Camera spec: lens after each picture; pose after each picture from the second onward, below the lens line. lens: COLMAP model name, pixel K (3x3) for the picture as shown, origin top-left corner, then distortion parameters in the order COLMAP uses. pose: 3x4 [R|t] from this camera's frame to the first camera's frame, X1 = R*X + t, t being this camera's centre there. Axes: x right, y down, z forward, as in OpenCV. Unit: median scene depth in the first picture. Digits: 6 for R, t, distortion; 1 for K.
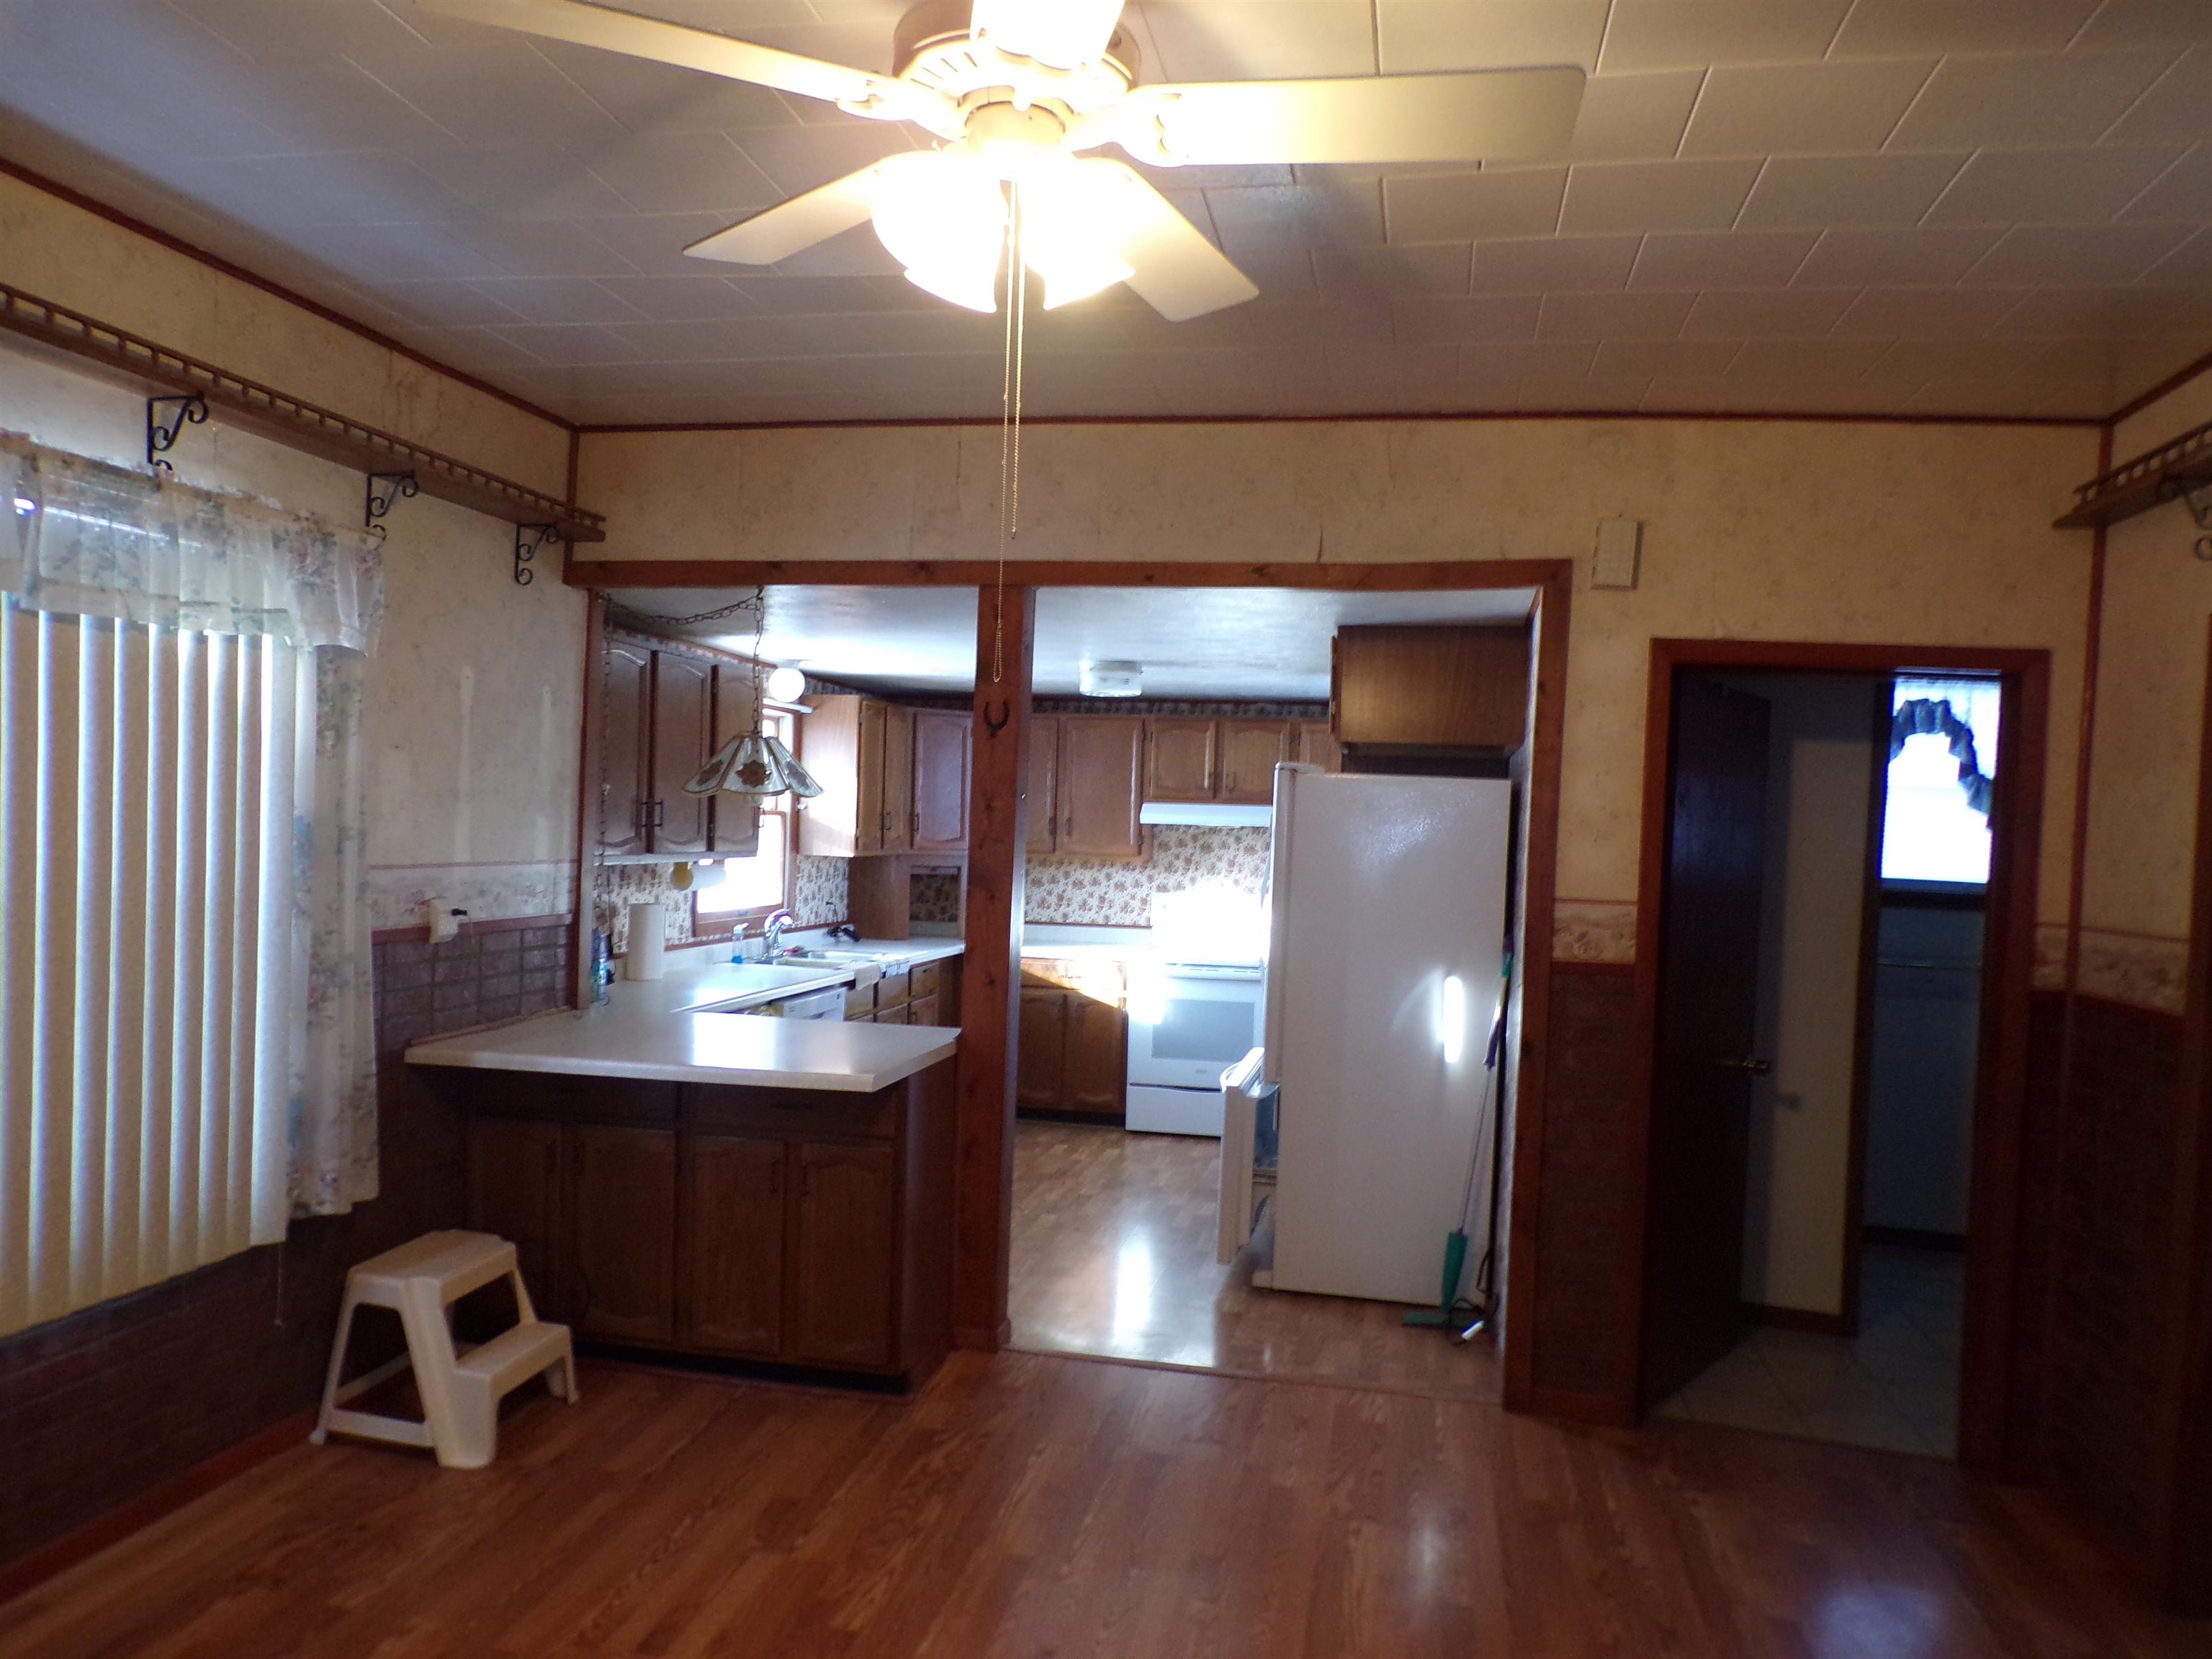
lens RADIAL K [[1509.4, 0, 1111.5], [0, 1509.4, 846.8], [0, 0, 1]] dist [-0.018036, 0.035047]
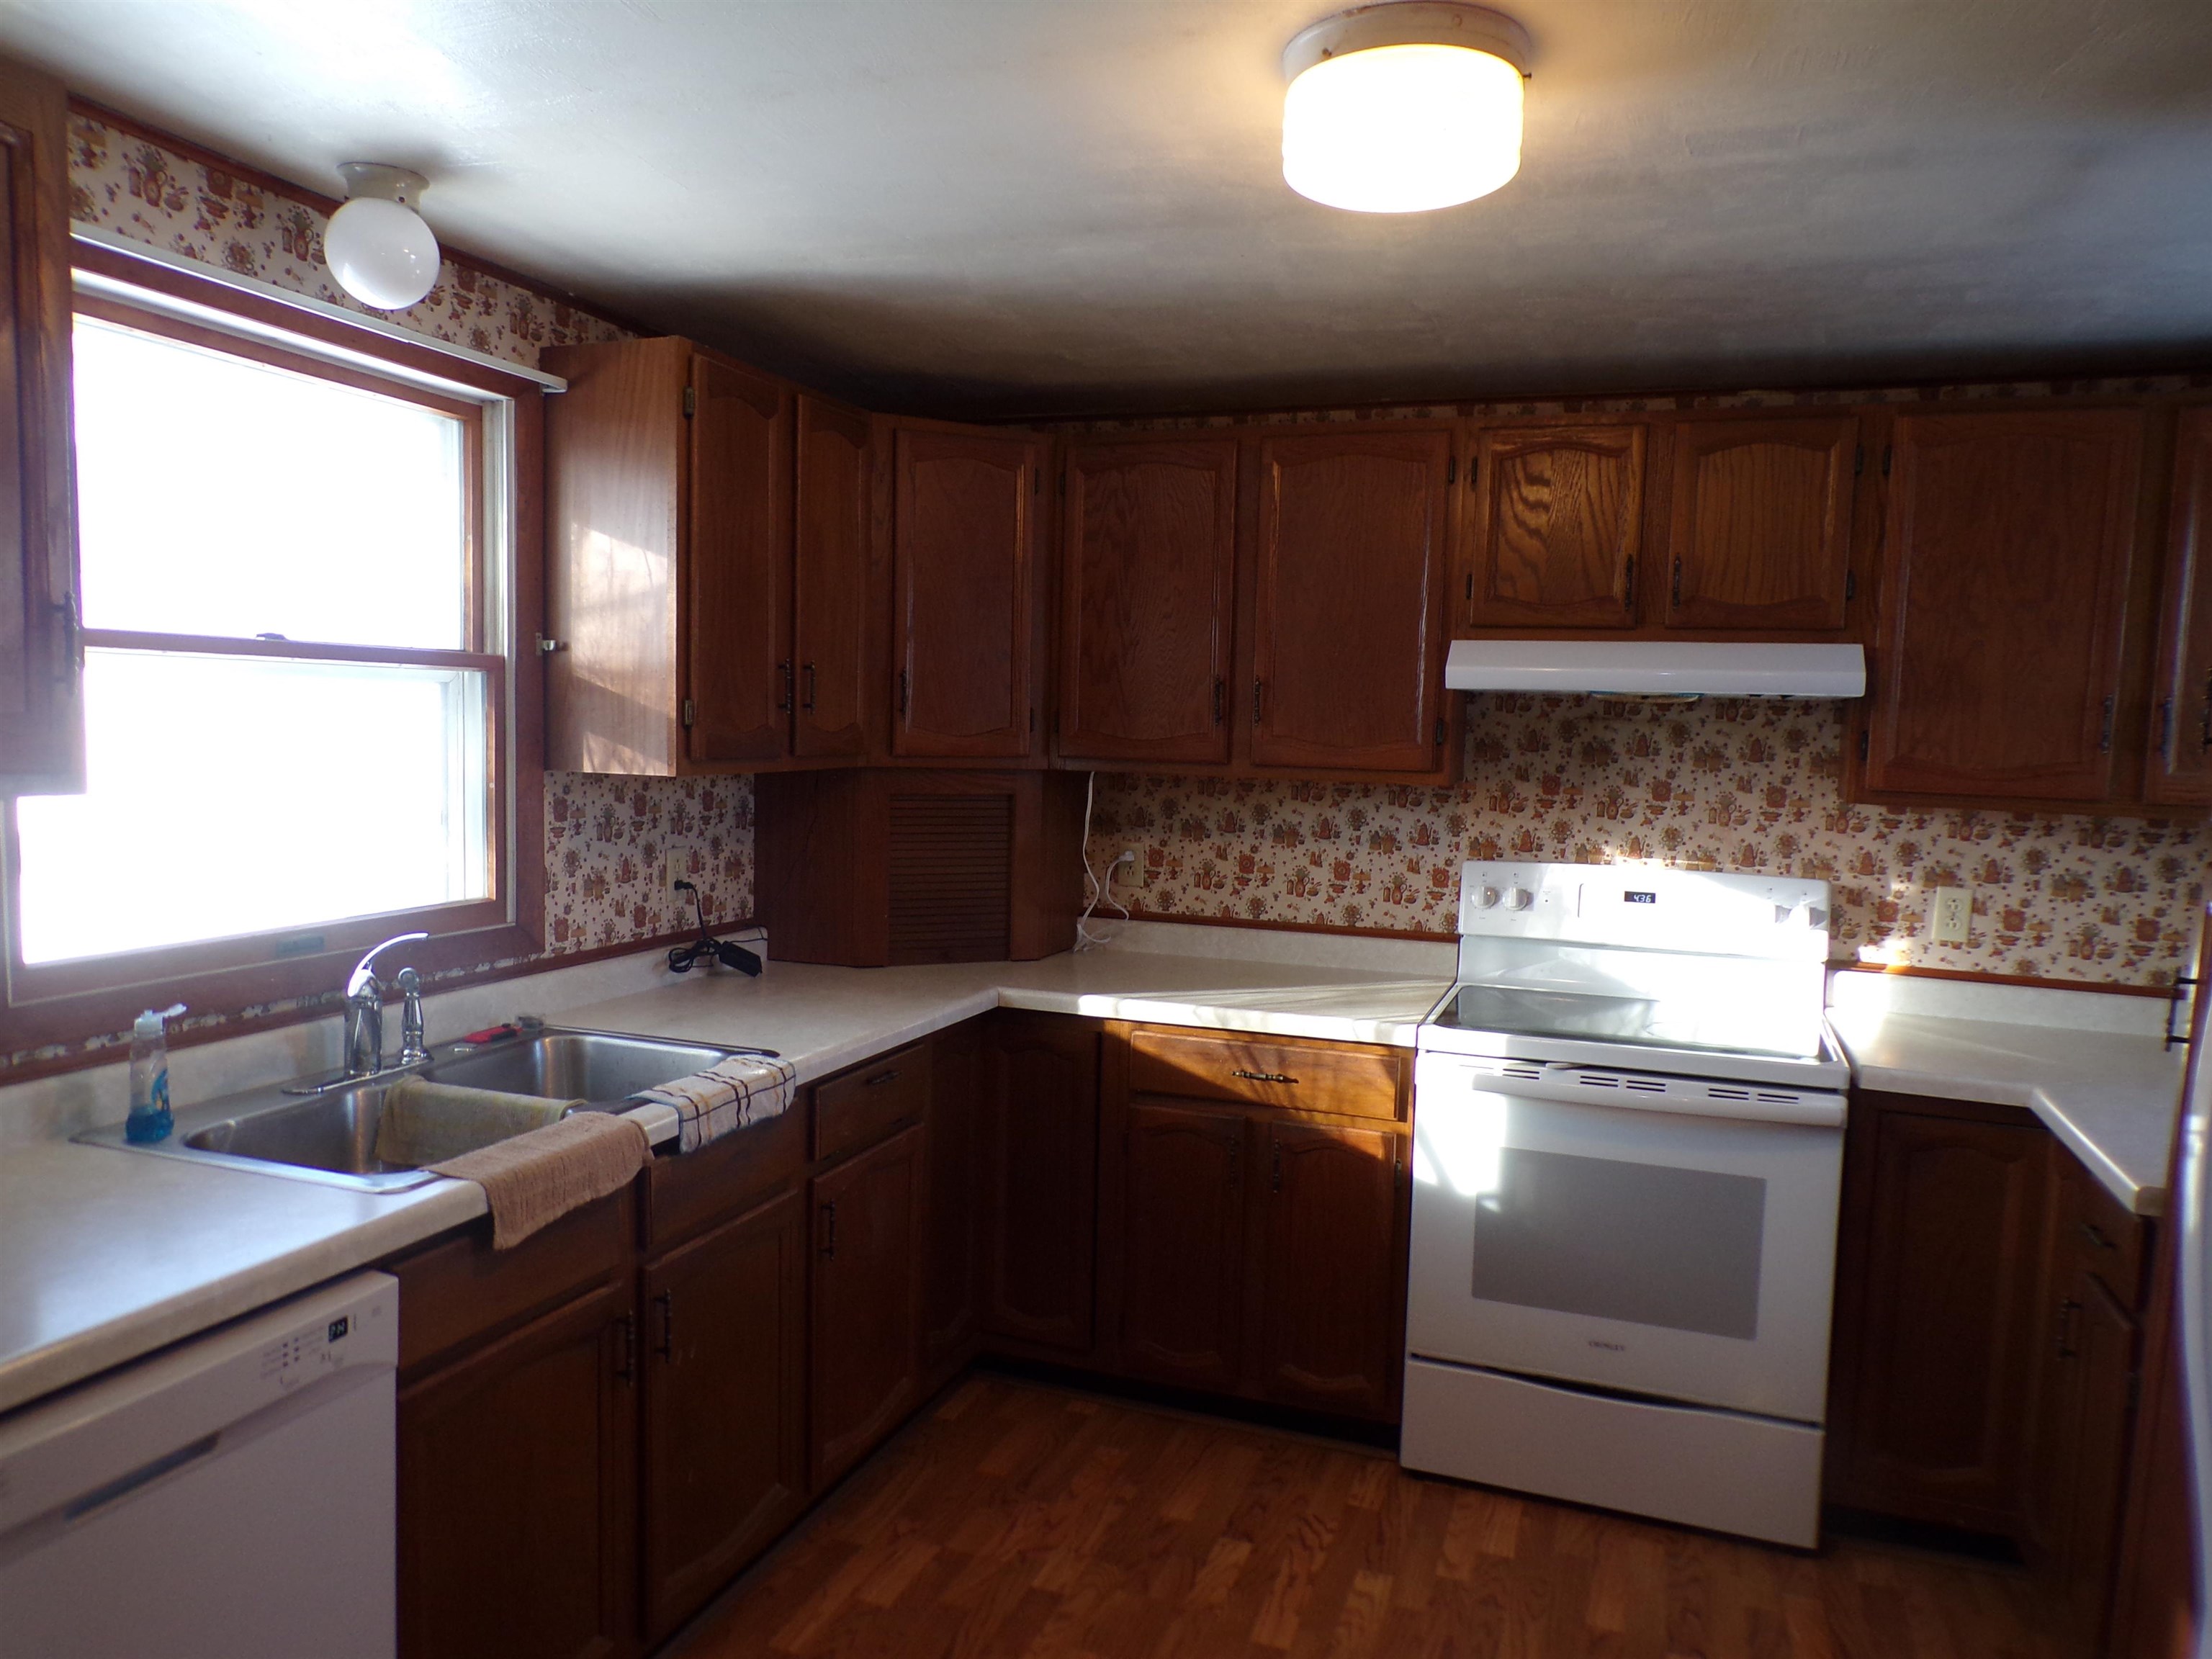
lens RADIAL K [[1509.4, 0, 1111.5], [0, 1509.4, 846.8], [0, 0, 1]] dist [-0.018036, 0.035047]
pose [[0.989463, 0.010302, -0.144416, -0.009398], [-0.001028, 0.997940, 0.064147, 0.000001], [0.144780, -0.063322, 0.987436, 0.575863]]
